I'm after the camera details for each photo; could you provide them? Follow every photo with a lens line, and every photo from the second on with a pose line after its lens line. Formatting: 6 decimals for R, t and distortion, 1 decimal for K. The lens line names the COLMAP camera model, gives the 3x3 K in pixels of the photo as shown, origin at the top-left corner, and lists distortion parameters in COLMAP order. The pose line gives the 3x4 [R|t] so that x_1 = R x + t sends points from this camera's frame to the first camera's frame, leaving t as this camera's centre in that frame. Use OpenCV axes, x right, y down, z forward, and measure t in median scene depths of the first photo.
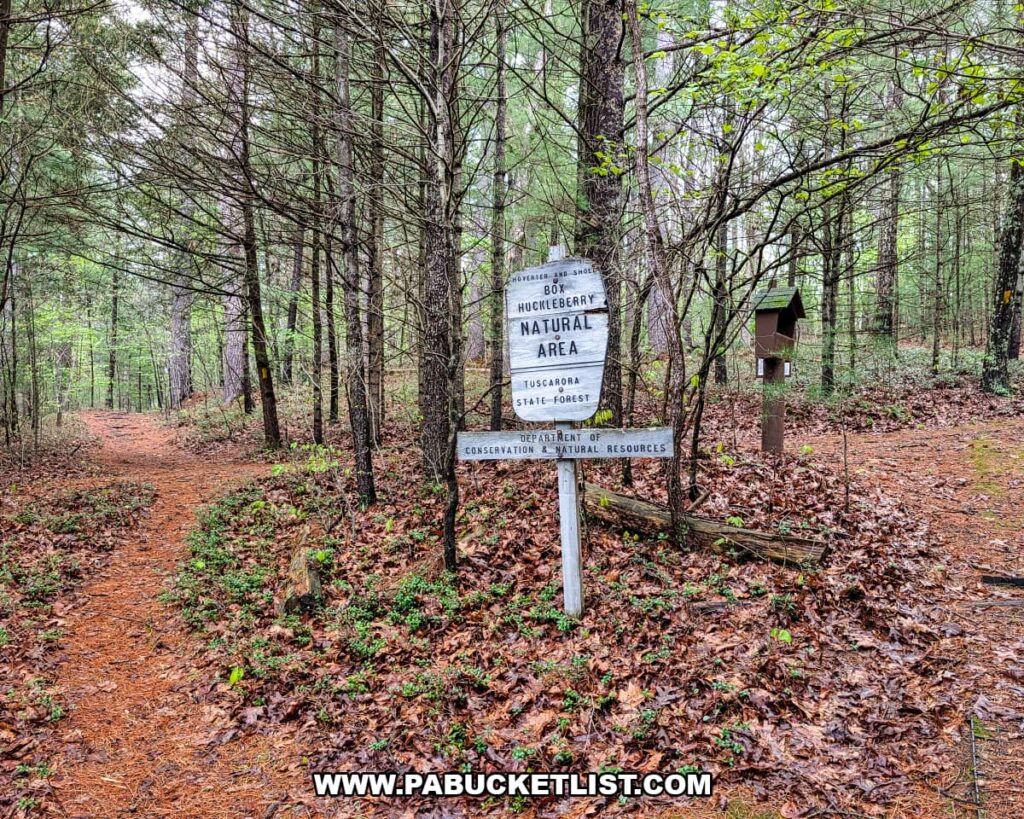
lens RADIAL K [[794.4, 0, 512.2], [0, 794.4, 435.5], [0, 0, 1]] dist [0.029272, -0.017446]
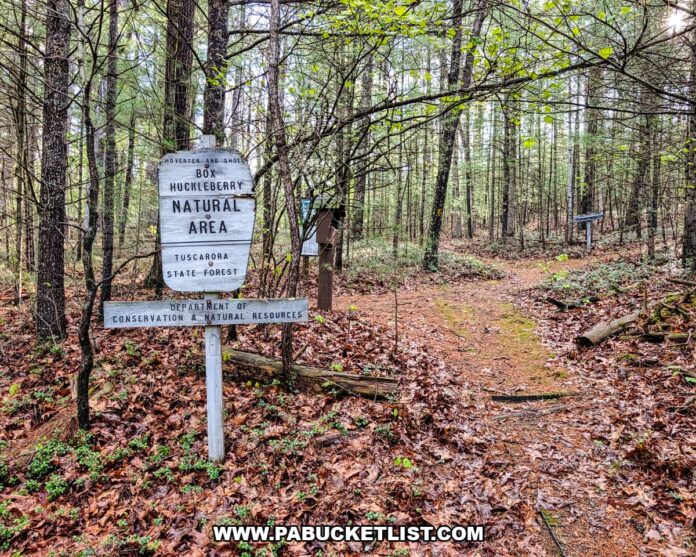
lens RADIAL K [[540.0, 0, 348.2], [0, 540.0, 296.1], [0, 0, 1]] dist [0.029272, -0.017446]
pose [[0.894011, -0.002204, 0.448040, -0.104516], [-0.000971, 0.999976, 0.006856, -0.016805], [-0.448044, -0.006564, 0.893987, 0.223947]]
